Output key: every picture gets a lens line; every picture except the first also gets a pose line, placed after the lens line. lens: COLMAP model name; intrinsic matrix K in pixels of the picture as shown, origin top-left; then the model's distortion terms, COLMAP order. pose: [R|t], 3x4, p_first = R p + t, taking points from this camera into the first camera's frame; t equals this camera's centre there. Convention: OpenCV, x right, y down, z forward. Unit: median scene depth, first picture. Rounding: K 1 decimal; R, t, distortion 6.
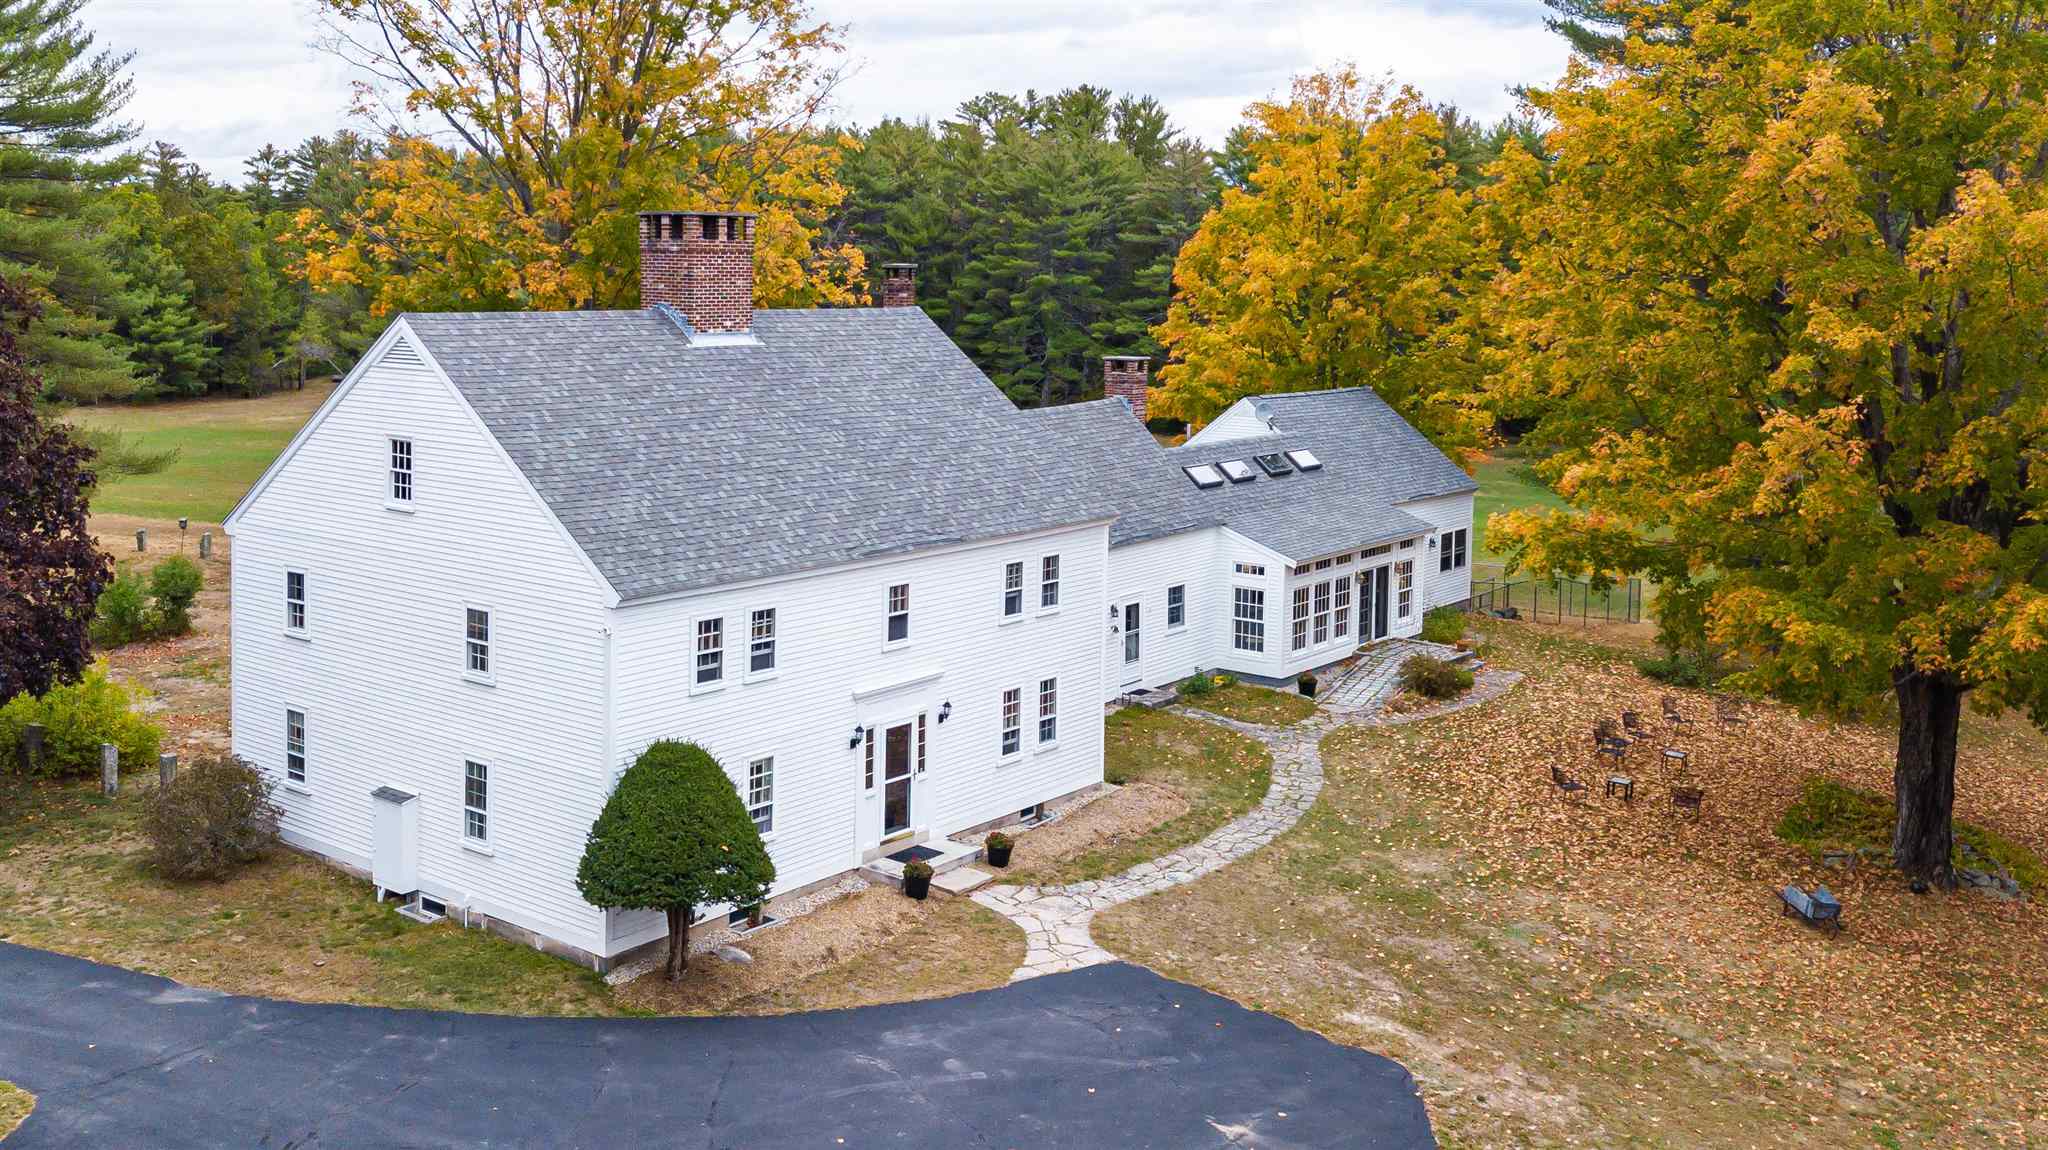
lens RADIAL K [[1819.1, 0, 925.1], [0, 1819.1, 470.4], [0, 0, 1]] dist [0.039693, -0.002227]
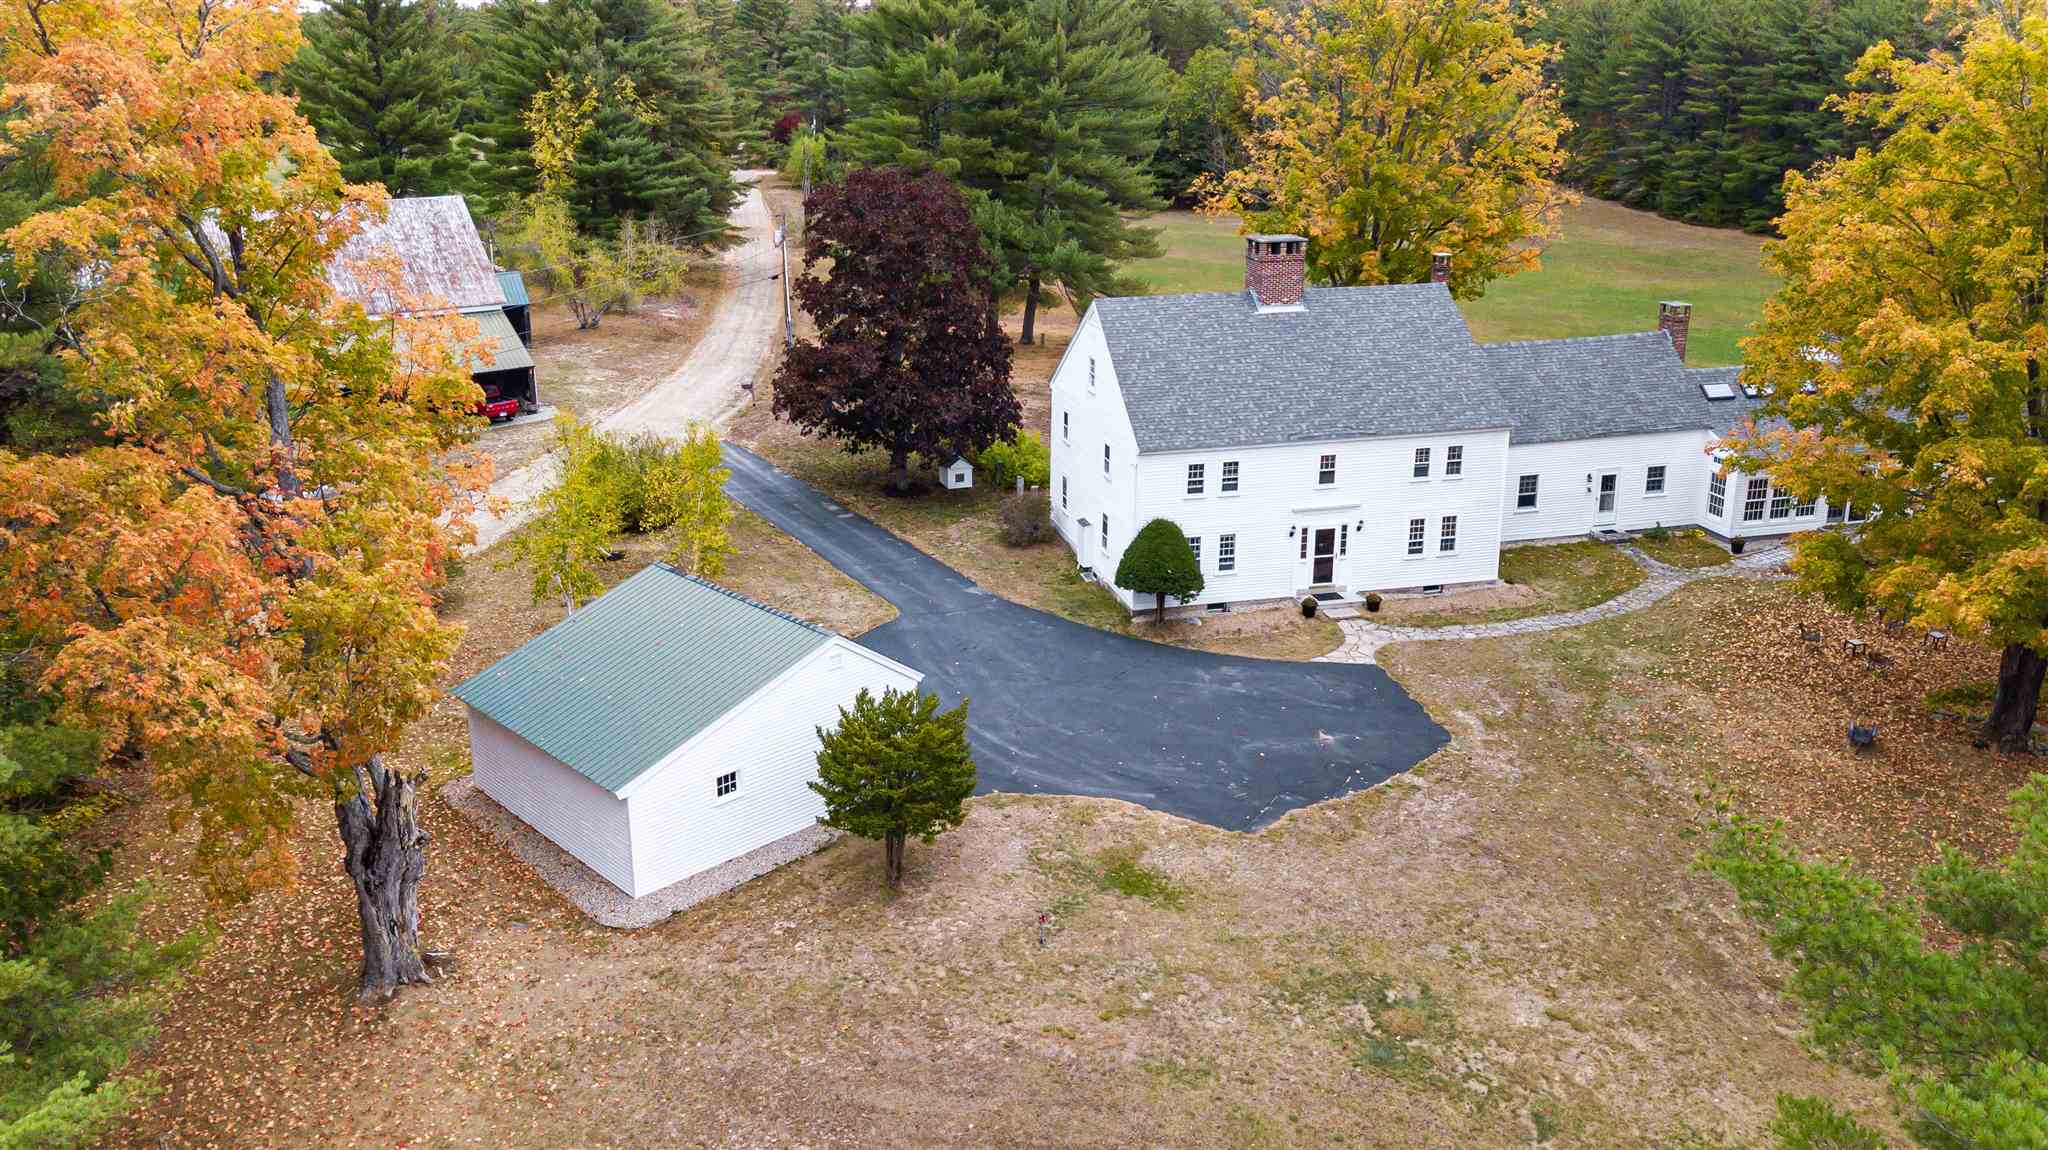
lens RADIAL K [[1585.8, 0, 1005.7], [0, 1585.8, 519.2], [0, 0, 1]] dist [0.063929, -0.005066]
pose [[0.792290, 0.155142, -0.590091, 0.689414], [-0.044147, 0.979174, 0.198163, -0.179951], [0.608545, -0.130952, 0.782639, -0.484502]]
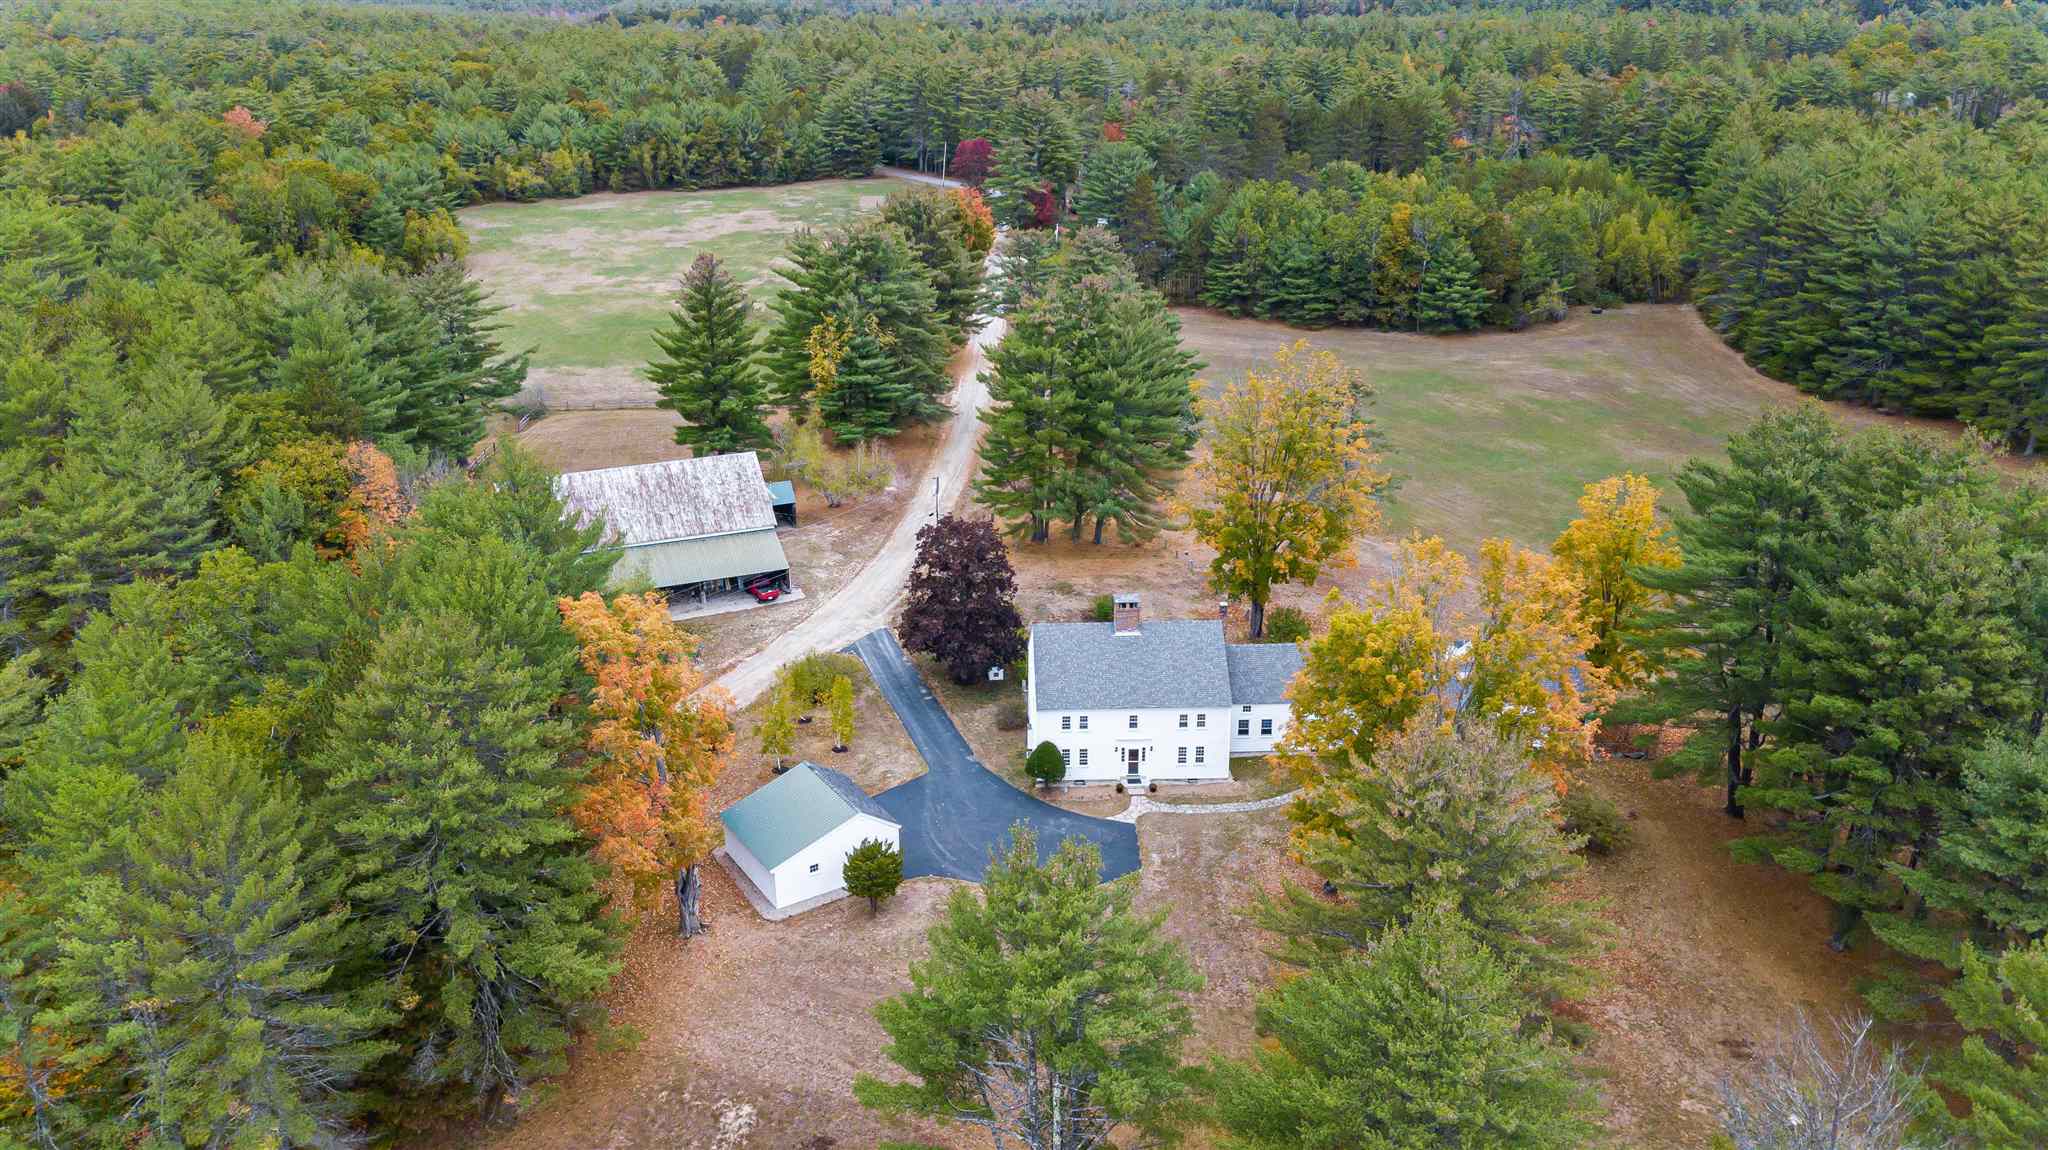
lens RADIAL K [[1585.8, 0, 1012.9], [0, 1585.8, 570.3], [0, 0, 1]] dist [0.063929, -0.005066]
pose [[0.657063, 0.246403, -0.712428, 2.093804], [-0.057033, 0.958611, 0.278947, -1.131247], [0.751675, -0.142654, 0.643921, -1.280016]]
